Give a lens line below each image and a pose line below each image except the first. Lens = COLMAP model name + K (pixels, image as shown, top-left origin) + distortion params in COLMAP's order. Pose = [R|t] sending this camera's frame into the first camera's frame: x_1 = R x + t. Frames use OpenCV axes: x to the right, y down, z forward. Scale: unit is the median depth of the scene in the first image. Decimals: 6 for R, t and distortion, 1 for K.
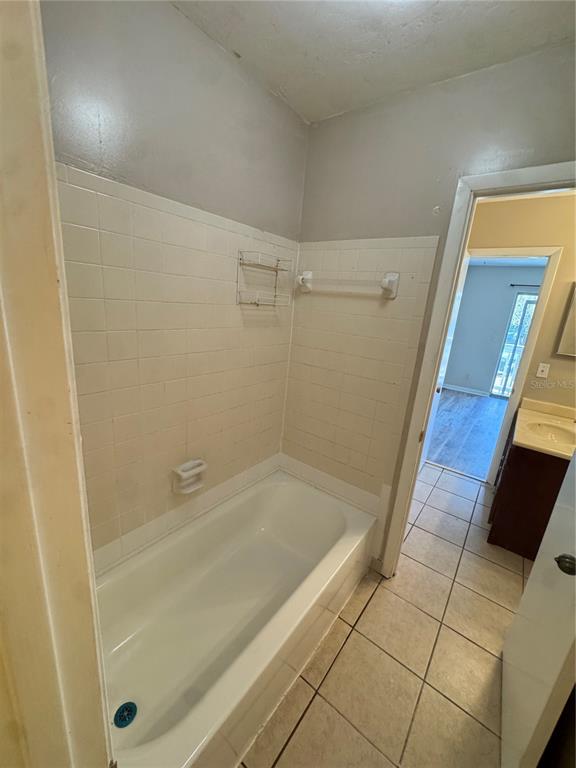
lens RADIAL K [[308.8, 0, 289.3], [0, 308.8, 382.0], [0, 0, 1]] dist [-0.003519, 0.000883]
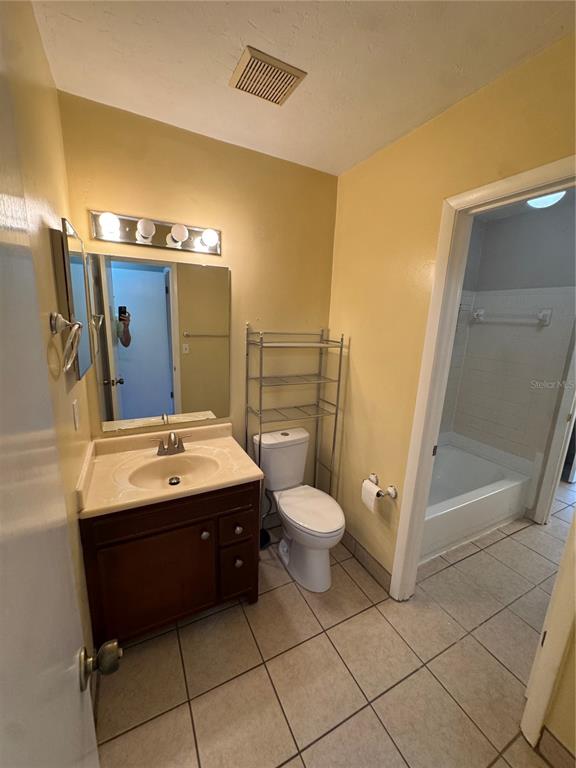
lens RADIAL K [[308.8, 0, 288.0], [0, 308.8, 384.6], [0, 0, 1]] dist [-0.003519, 0.000883]
pose [[0.912716, 0.046117, -0.405983, -0.181095], [-0.078016, 0.994999, -0.062367, 0.192857], [0.401076, 0.088597, 0.911750, -0.781927]]
